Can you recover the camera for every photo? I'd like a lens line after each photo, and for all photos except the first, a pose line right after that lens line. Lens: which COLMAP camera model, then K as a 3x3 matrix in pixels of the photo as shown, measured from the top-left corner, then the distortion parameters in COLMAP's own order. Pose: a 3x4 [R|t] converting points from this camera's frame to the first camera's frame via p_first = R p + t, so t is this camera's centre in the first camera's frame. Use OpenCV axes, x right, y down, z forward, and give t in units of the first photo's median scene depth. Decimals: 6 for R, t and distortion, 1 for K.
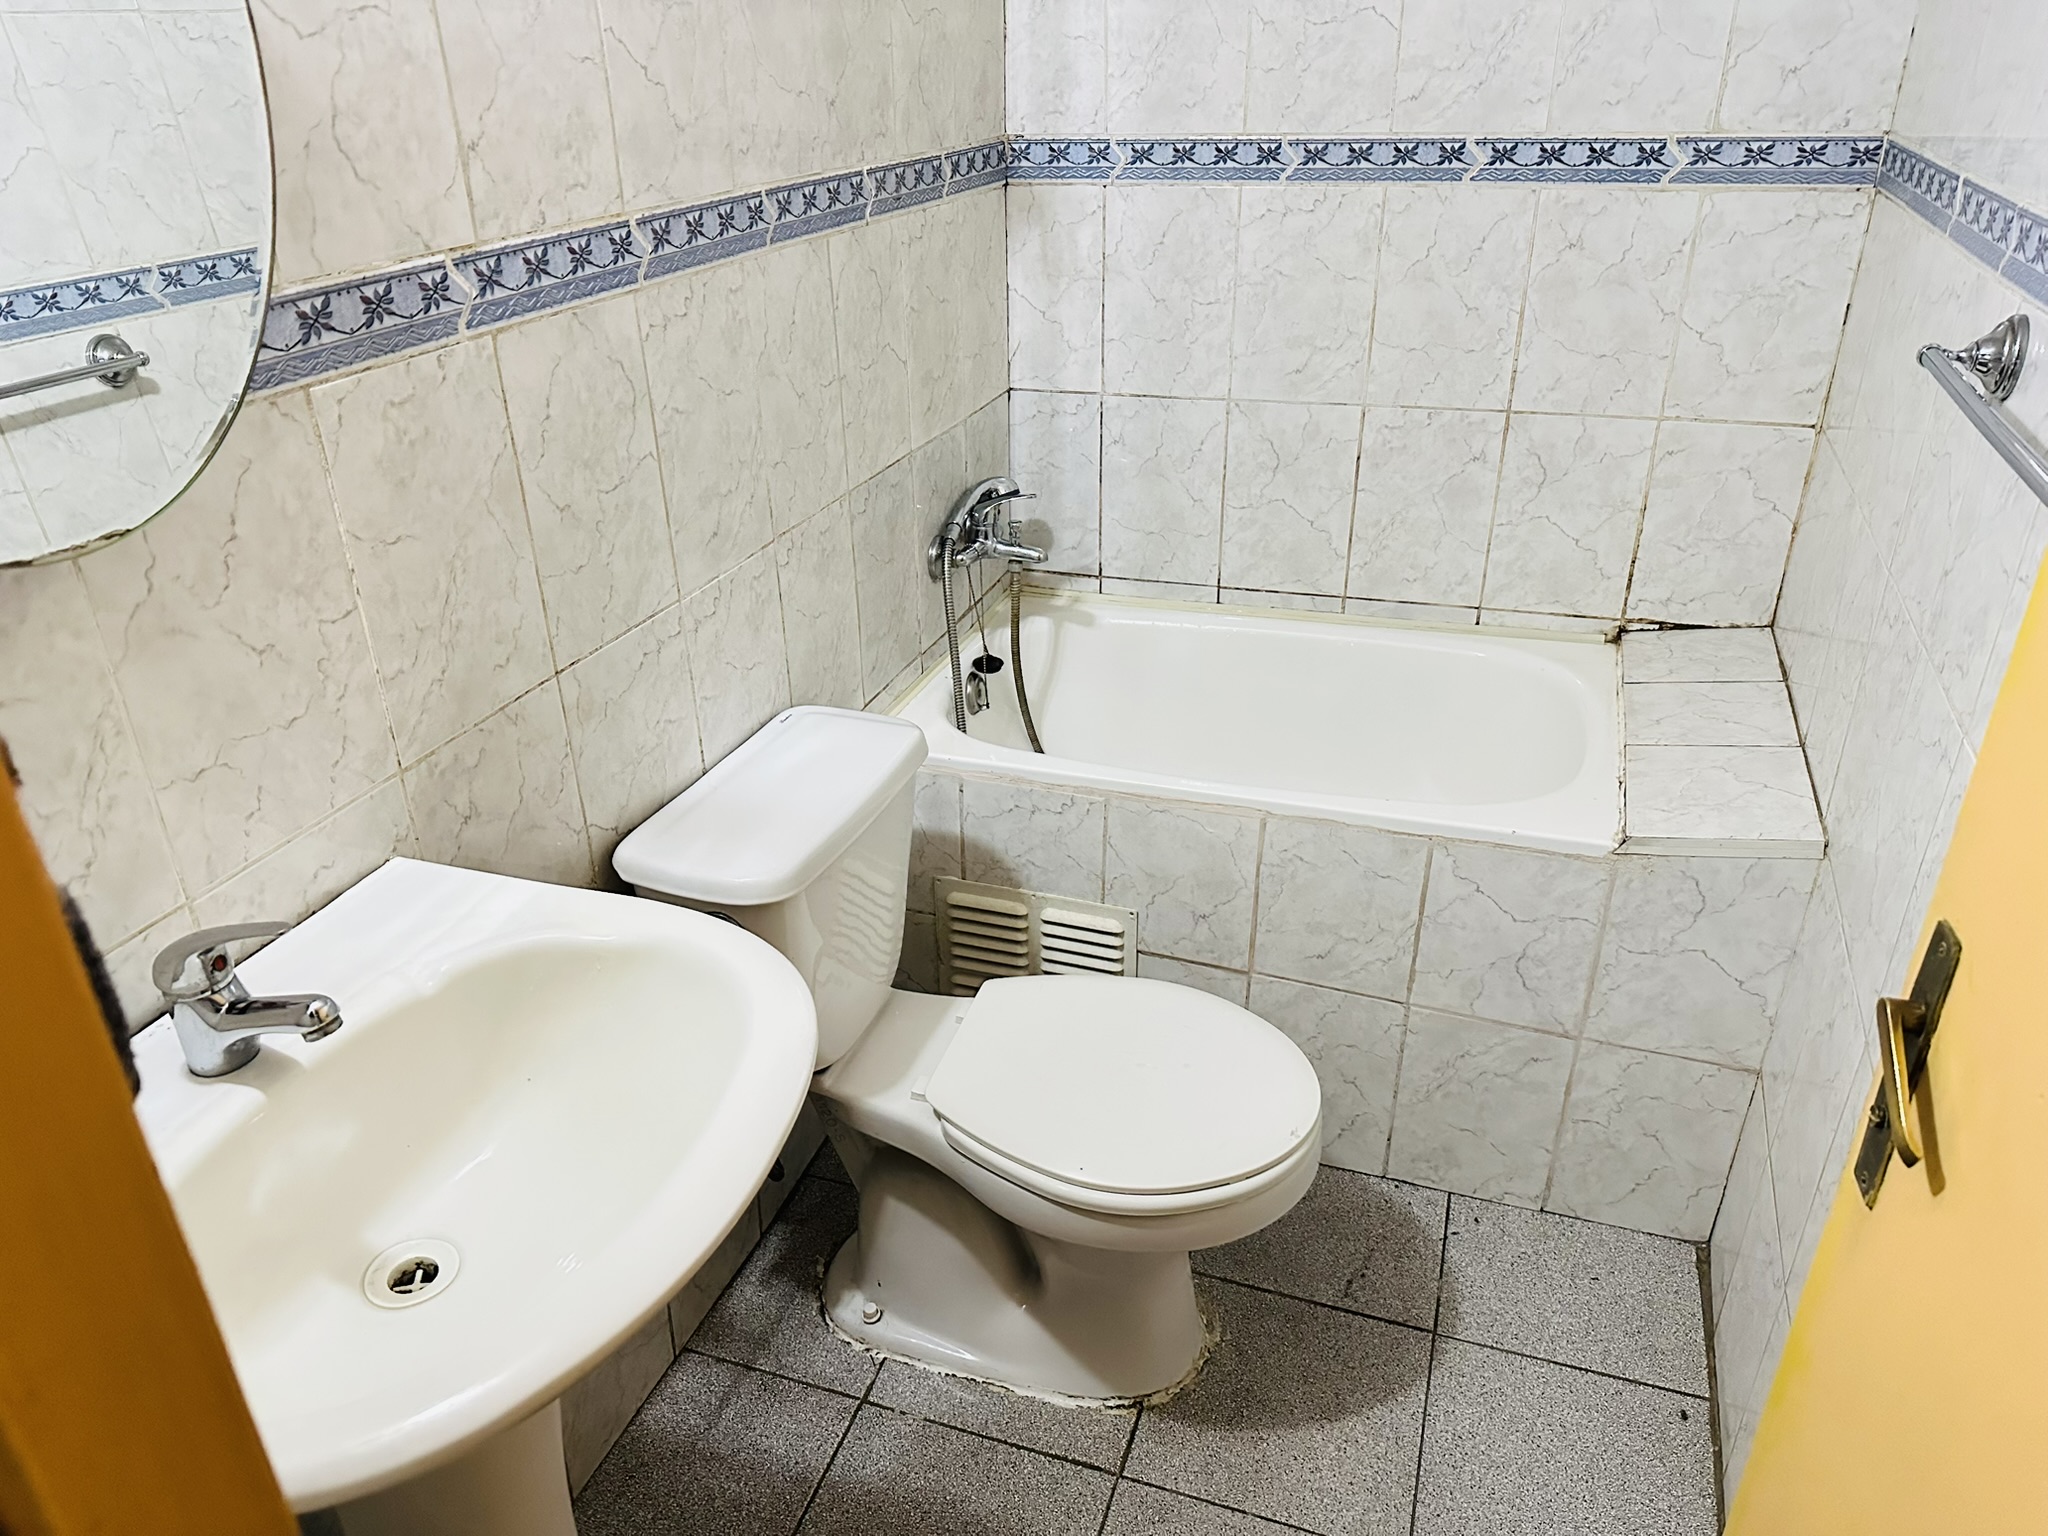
lens RADIAL K [[1402.0, 0, 1024.0], [0, 1402.0, 768.0], [0, 0, 1]] dist [0.163790, -0.337942]
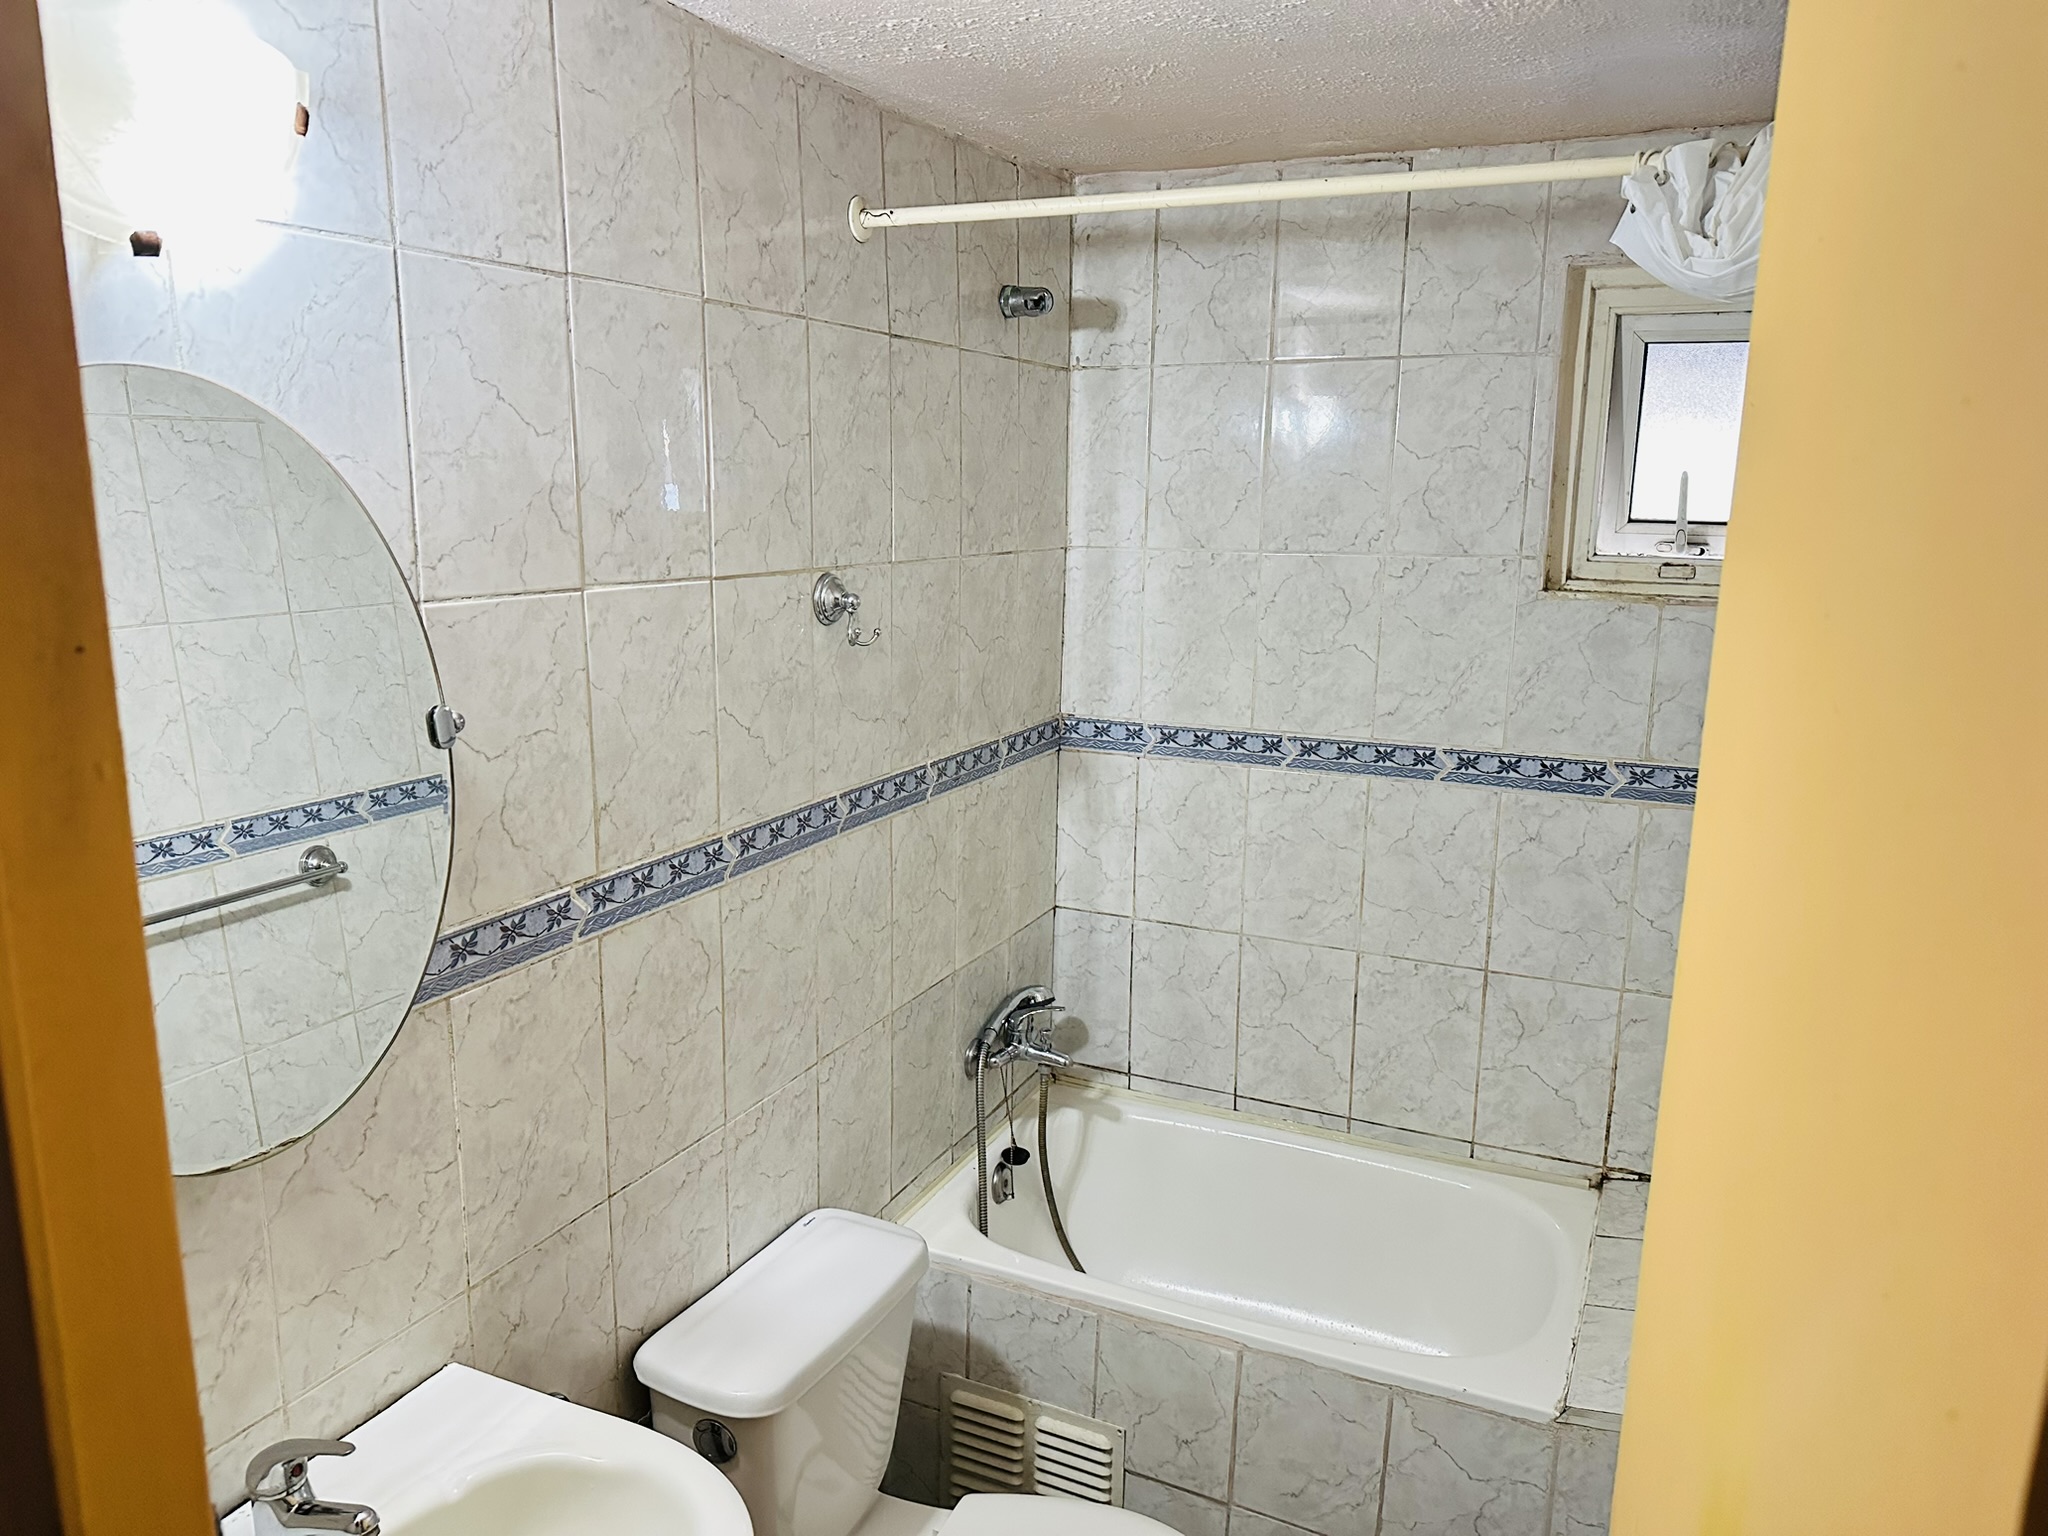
lens RADIAL K [[1402.0, 0, 1024.0], [0, 1402.0, 768.0], [0, 0, 1]] dist [0.163790, -0.337942]
pose [[0.994187, 0.052553, -0.093973, 0.080061], [-0.075986, 0.960816, -0.266569, -0.082288], [0.076281, 0.272160, 0.959224, -0.162616]]
